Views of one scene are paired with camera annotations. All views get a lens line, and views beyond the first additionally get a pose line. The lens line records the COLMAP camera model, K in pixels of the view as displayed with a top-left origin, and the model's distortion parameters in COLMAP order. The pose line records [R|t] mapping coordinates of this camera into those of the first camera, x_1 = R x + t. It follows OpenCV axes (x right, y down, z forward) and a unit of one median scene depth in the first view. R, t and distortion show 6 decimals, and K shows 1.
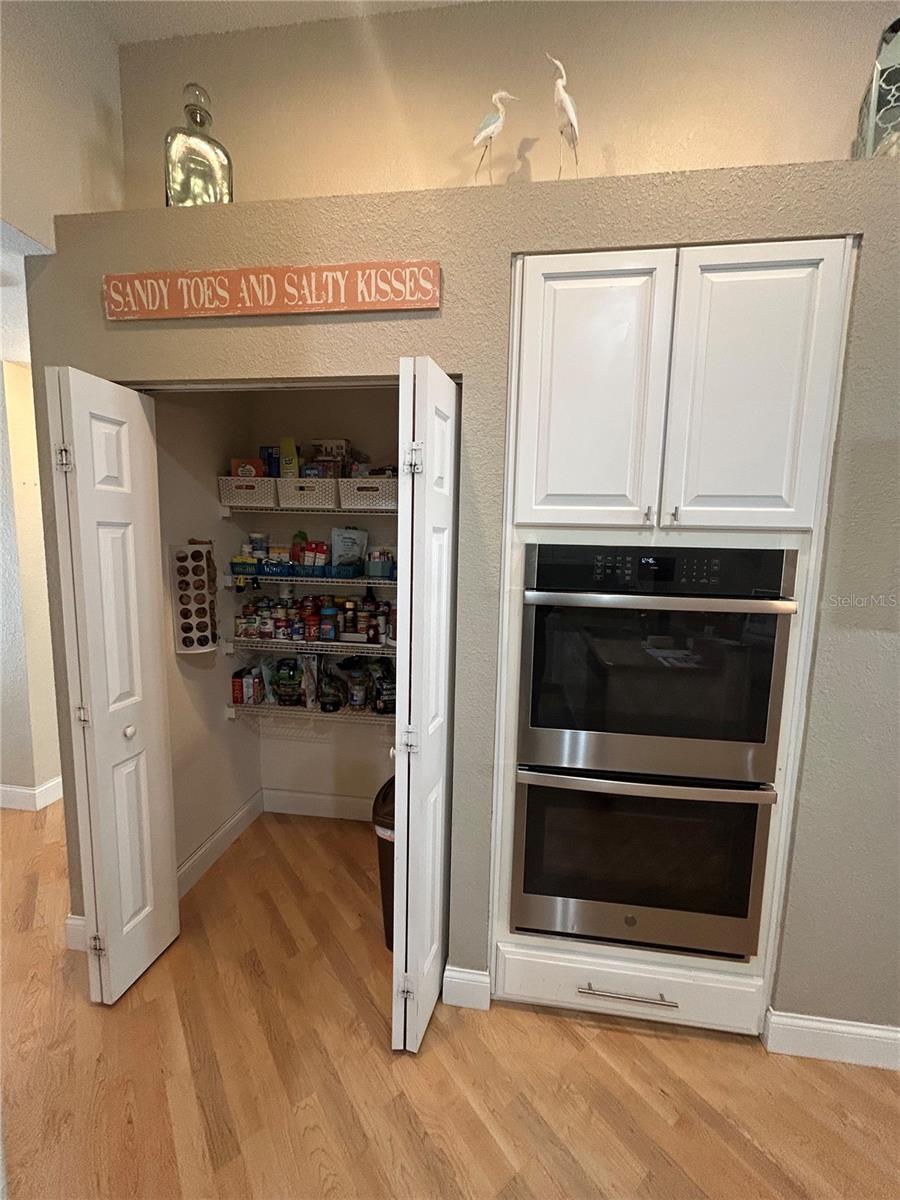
lens RADIAL K [[482.2, 0, 445.6], [0, 482.2, 596.5], [0, 0, 1]] dist [-0.001408, -0.000196]
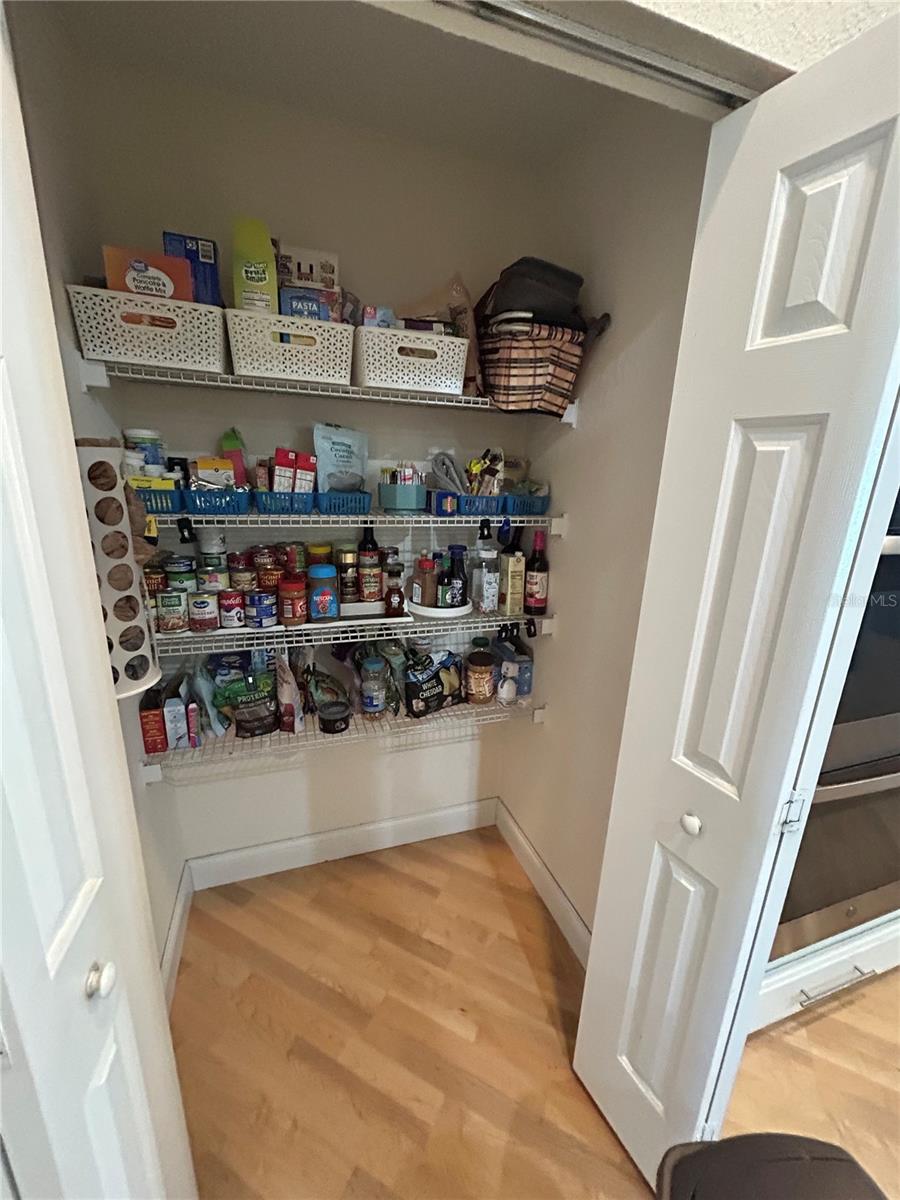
lens RADIAL K [[482.2, 0, 450.1], [0, 482.2, 598.2], [0, 0, 1]] dist [-0.001408, -0.000196]
pose [[0.893666, -0.108453, 0.435430, -0.361068], [0.035270, 0.984329, 0.172781, -0.033645], [-0.447345, -0.139051, 0.883486, 0.401647]]
